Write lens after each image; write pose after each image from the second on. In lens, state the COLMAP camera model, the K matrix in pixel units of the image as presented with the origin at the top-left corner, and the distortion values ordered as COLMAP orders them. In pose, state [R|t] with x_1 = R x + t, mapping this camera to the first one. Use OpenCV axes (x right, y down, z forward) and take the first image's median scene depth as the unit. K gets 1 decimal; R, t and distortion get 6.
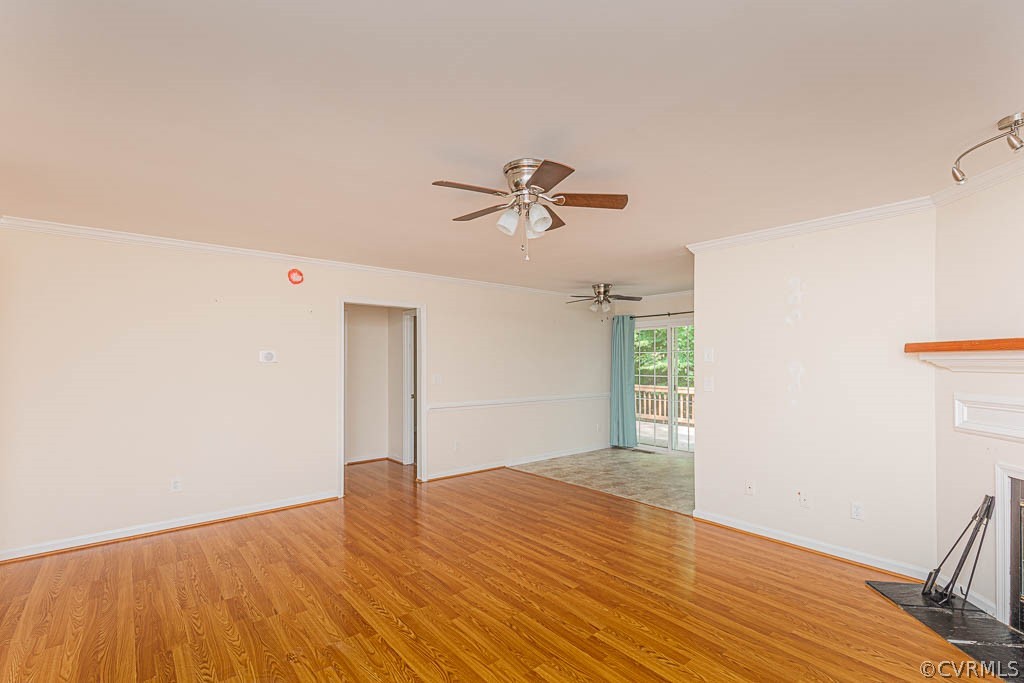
lens RADIAL K [[471.1, 0, 511.7], [0, 471.1, 359.5], [0, 0, 1]] dist [0.002608, 0.000075]
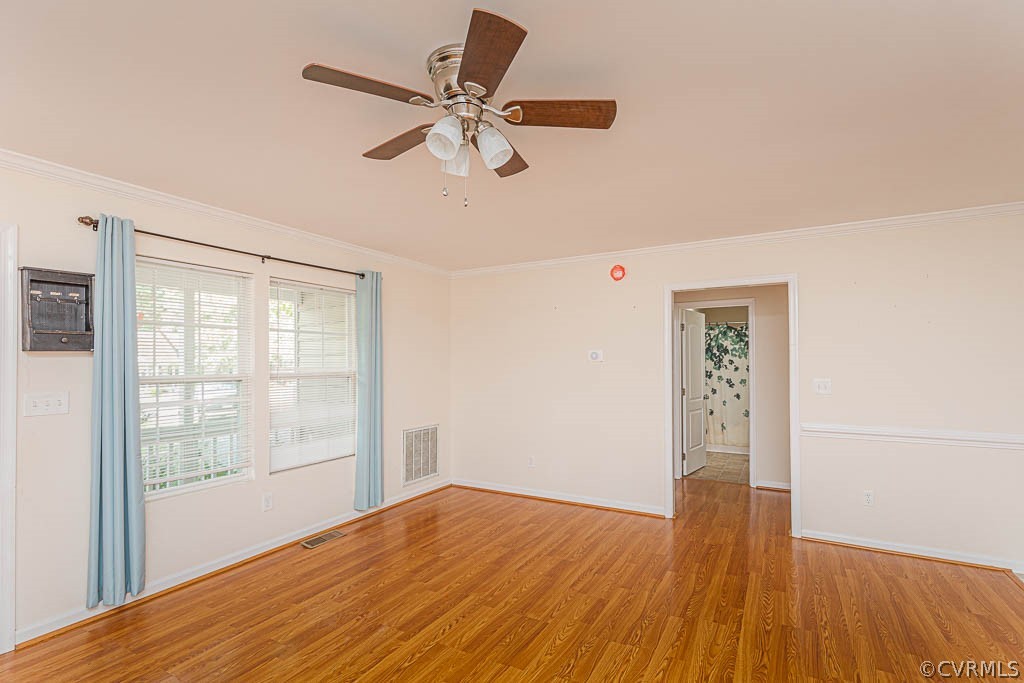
lens RADIAL K [[471.1, 0, 511.7], [0, 471.1, 359.5], [0, 0, 1]] dist [0.002608, 0.000075]
pose [[0.352793, -0.004242, -0.935692, 0.412666], [0.007976, 0.999967, -0.001526, 0.001865], [0.935667, -0.006925, 0.352815, 0.508509]]
